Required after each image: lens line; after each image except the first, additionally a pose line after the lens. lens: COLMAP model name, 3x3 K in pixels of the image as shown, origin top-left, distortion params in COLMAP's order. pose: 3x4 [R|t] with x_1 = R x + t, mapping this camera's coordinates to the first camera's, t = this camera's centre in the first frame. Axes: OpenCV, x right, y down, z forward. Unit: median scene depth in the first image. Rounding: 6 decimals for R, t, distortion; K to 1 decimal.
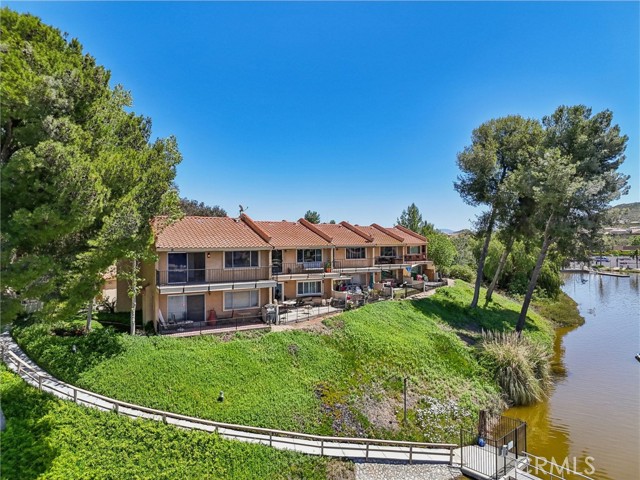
lens RADIAL K [[446.3, 0, 320.0], [0, 446.3, 240.0], [0, 0, 1]] dist [-0.000807, -0.006159]
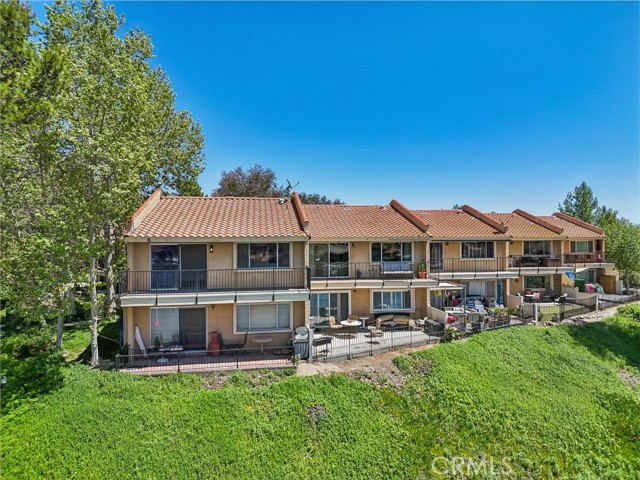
lens RADIAL K [[446.3, 0, 320.0], [0, 446.3, 240.0], [0, 0, 1]] dist [-0.000807, -0.006159]
pose [[0.940500, -0.001256, -0.339790, 0.099223], [0.001867, 0.999997, 0.001472, 0.015872], [0.339787, -0.002019, 0.940500, 0.336691]]
